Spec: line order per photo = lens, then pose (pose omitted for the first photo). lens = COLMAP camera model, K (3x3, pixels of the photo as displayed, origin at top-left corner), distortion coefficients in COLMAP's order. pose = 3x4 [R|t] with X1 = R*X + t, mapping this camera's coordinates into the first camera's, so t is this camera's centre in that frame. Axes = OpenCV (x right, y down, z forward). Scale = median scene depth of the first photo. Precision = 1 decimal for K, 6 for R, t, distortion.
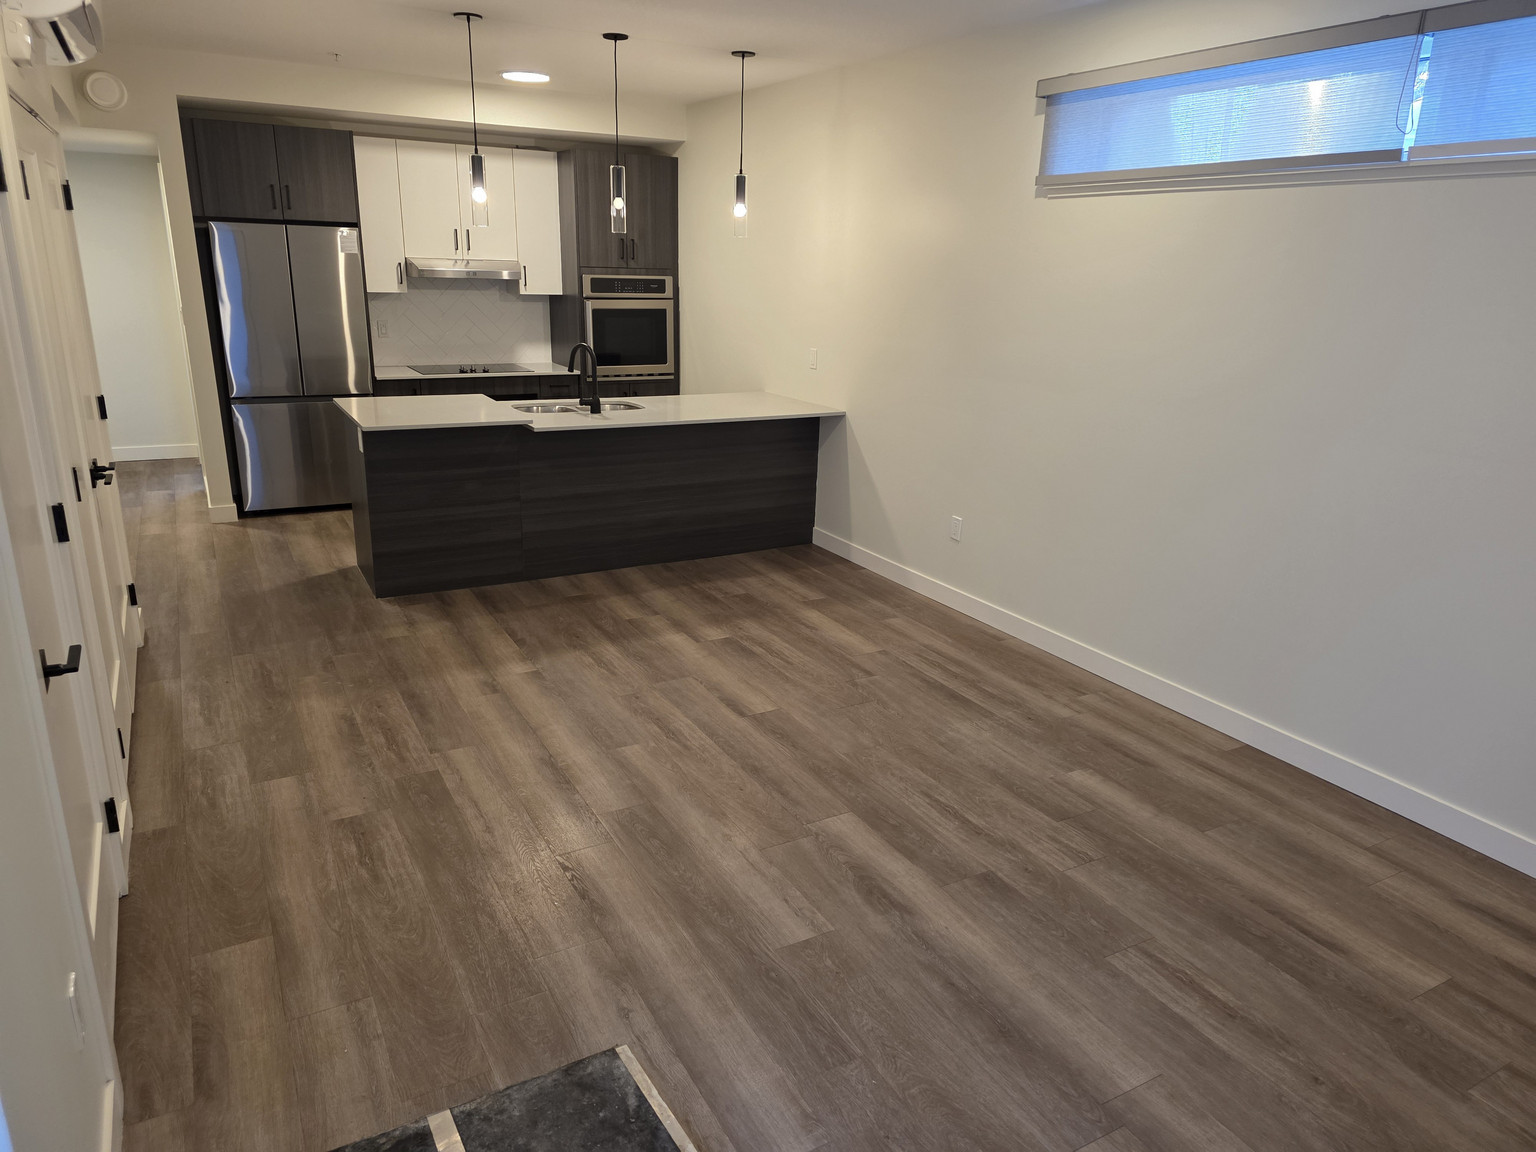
lens RADIAL K [[1025.9, 0, 774.3], [0, 1025.9, 571.0], [0, 0, 1]] dist [0.062701, -0.041429]
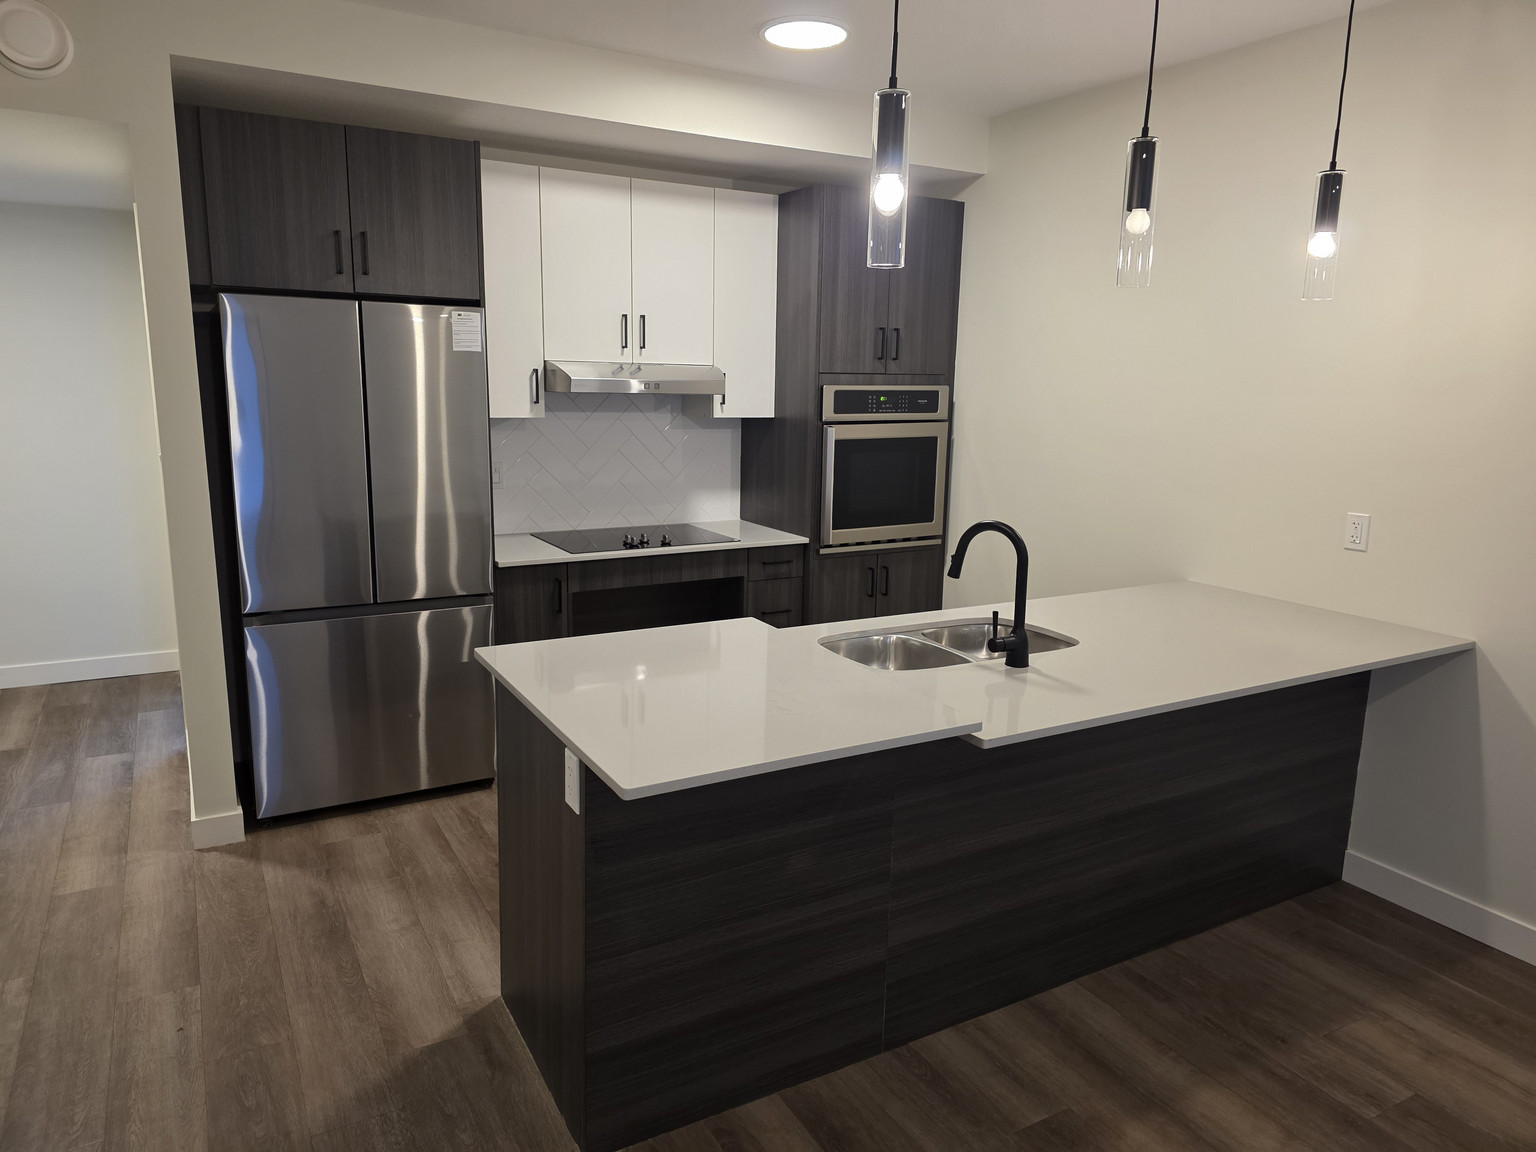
lens RADIAL K [[1026.5, 0, 768.0], [0, 1026.5, 576.0], [0, 0, 1]] dist [0.068903, -0.055426]
pose [[0.999950, -0.007599, 0.006542, -0.254458], [0.008209, 0.995067, -0.098868, -0.130557], [-0.005758, 0.098916, 0.995079, 0.461664]]
